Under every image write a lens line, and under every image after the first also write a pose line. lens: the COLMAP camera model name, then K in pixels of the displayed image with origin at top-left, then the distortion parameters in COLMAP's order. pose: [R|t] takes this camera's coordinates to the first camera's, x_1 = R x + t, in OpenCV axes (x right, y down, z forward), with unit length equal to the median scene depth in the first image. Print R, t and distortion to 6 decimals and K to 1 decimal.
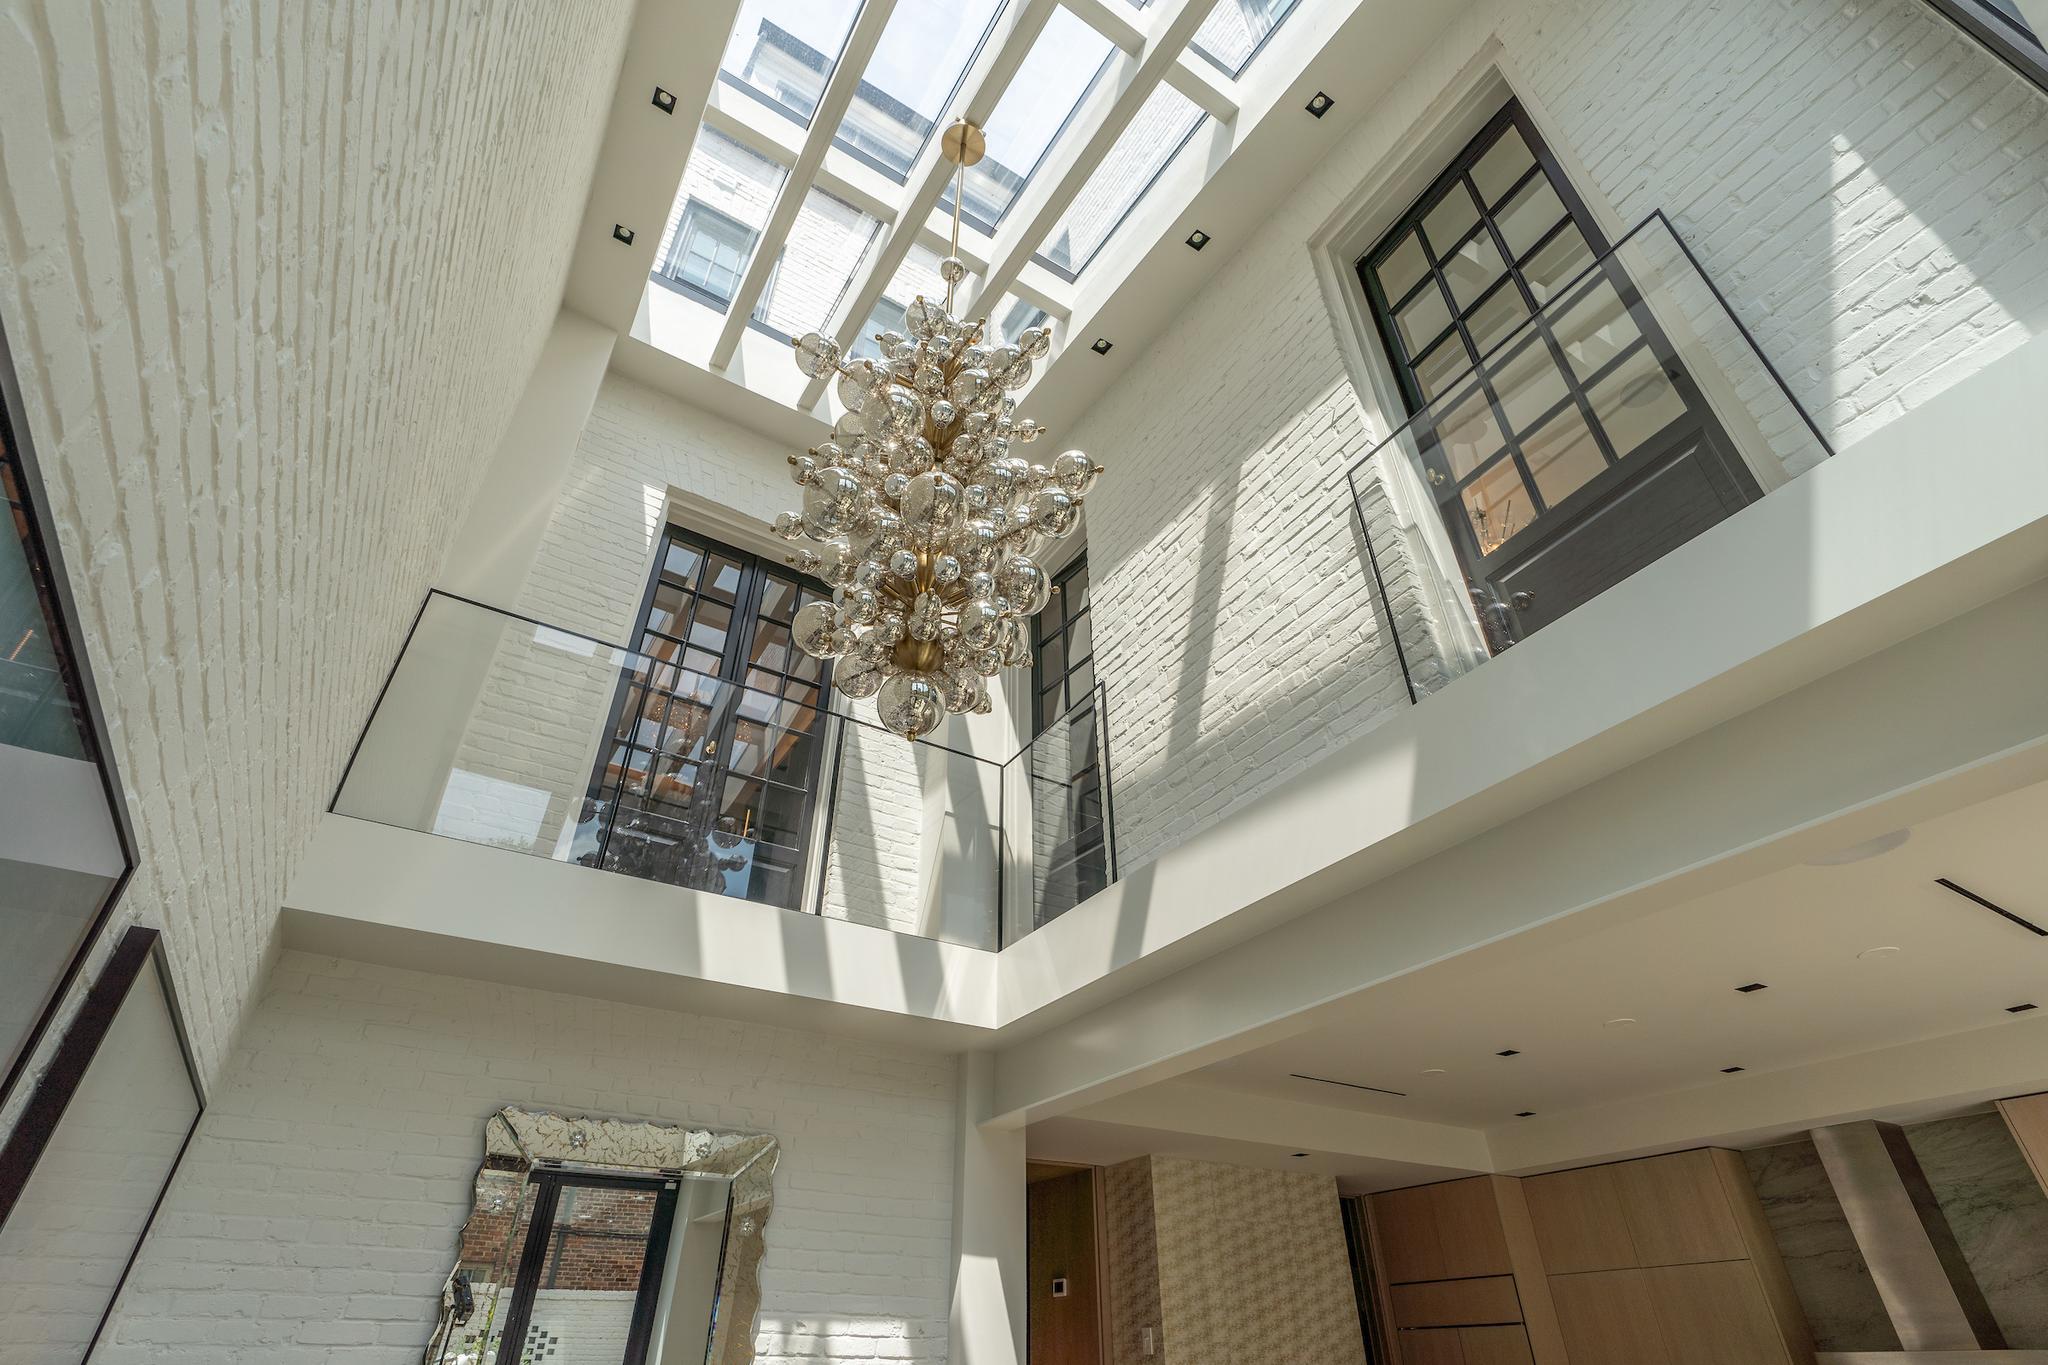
lens RADIAL K [[972.9, 0, 1028.8], [0, 972.9, 683.4], [0, 0, 1]] dist [-0.003531, 0.001955]
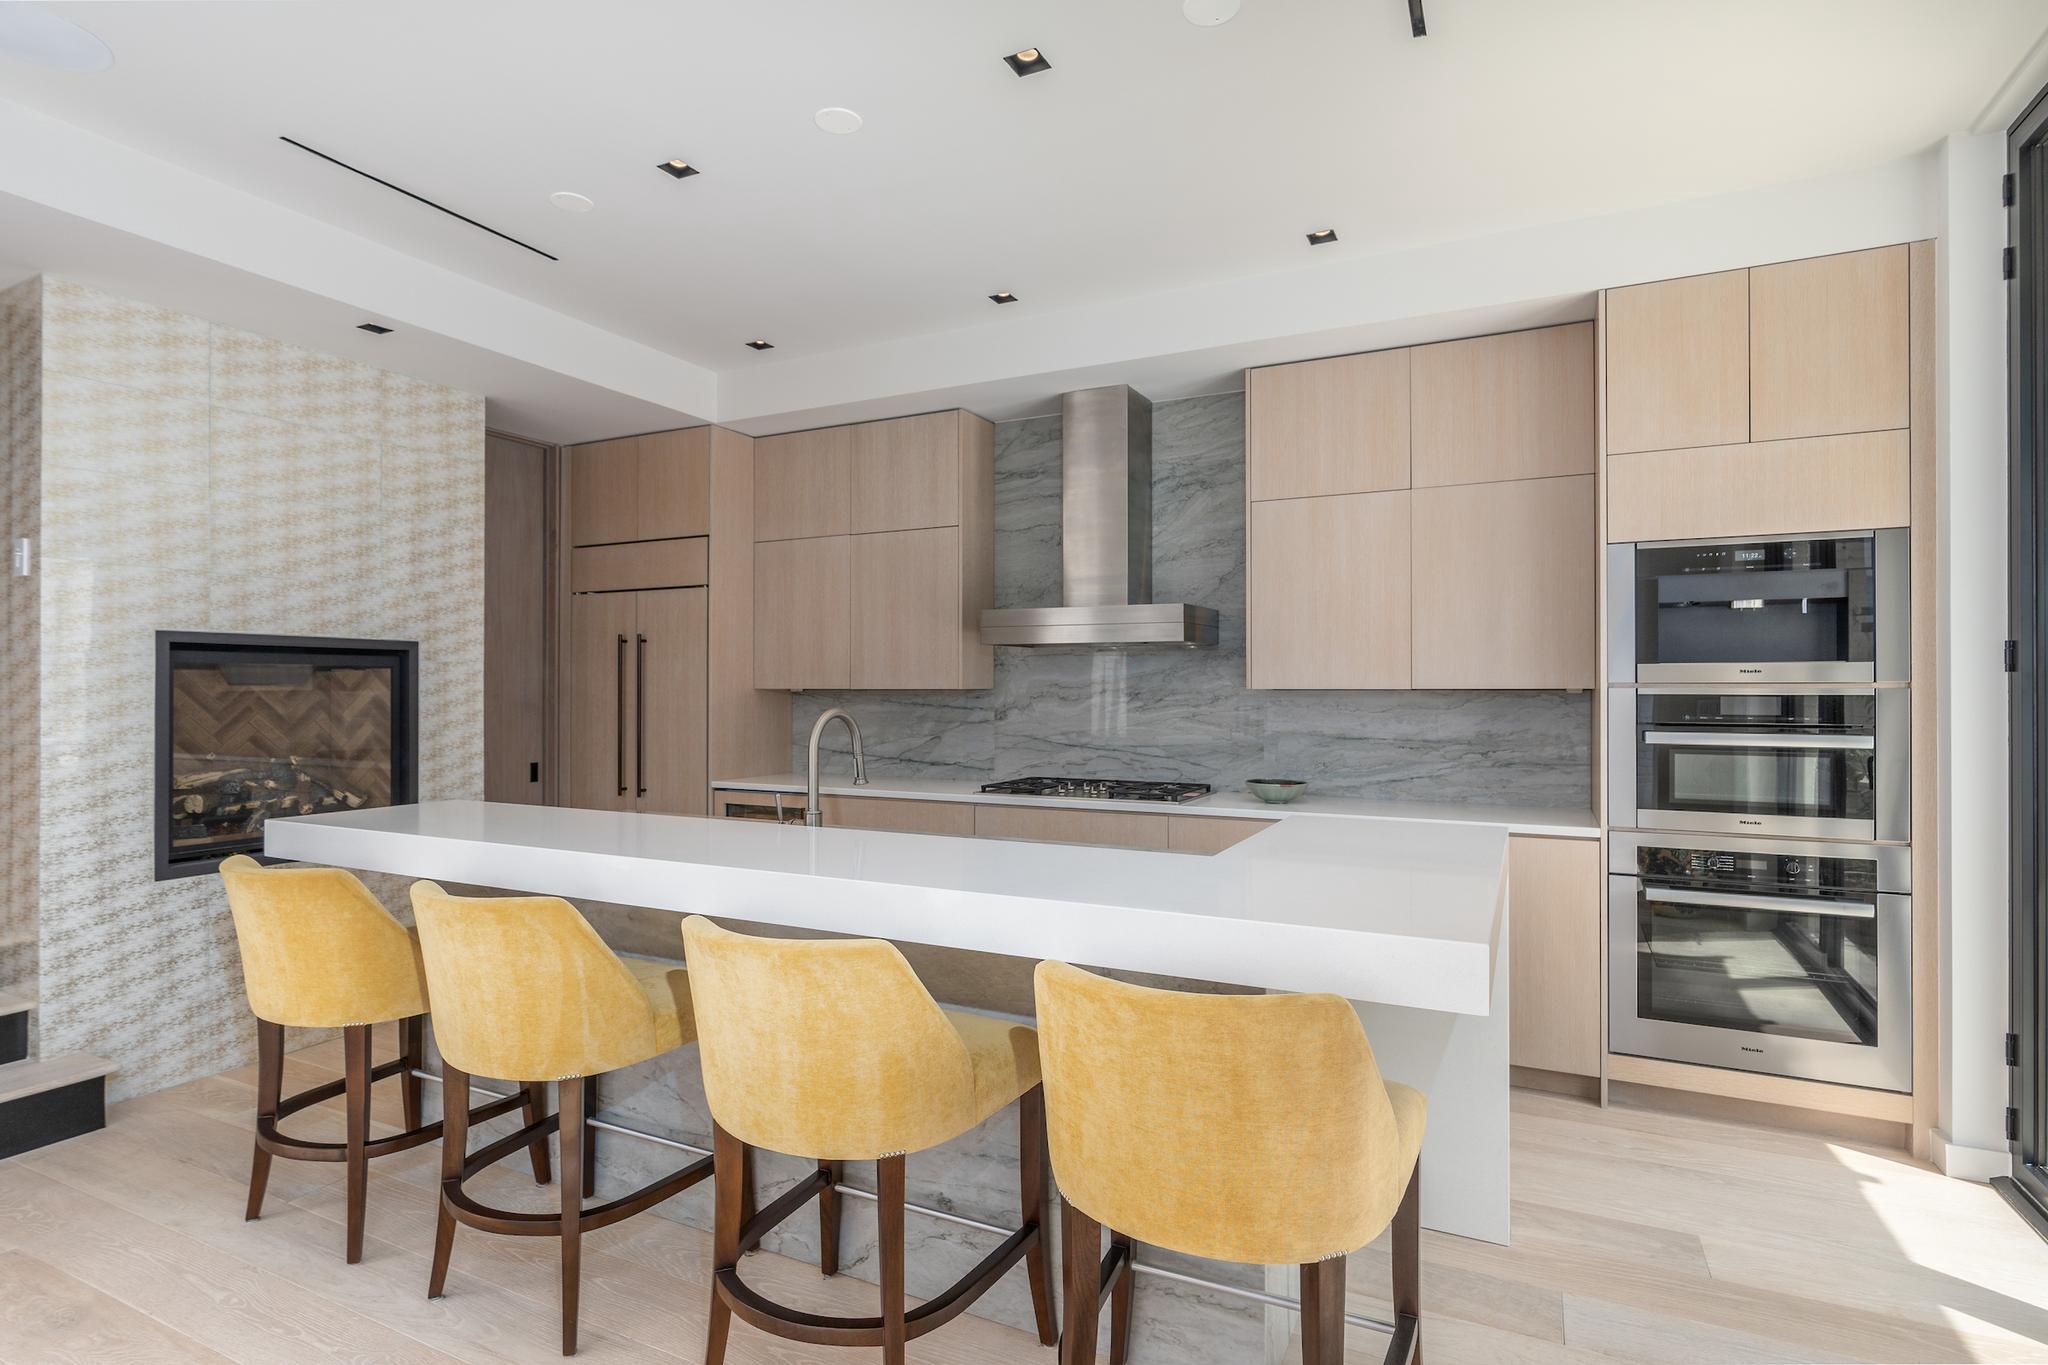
lens RADIAL K [[984.6, 0, 980.3], [0, 984.6, 685.4], [0, 0, 1]] dist [-0.002326, 0.000415]
pose [[0.877718, 0.004401, 0.479157, 0.326969], [-0.277936, 0.819239, 0.501597, 0.253655], [-0.390337, -0.573435, 0.720284, 0.266749]]
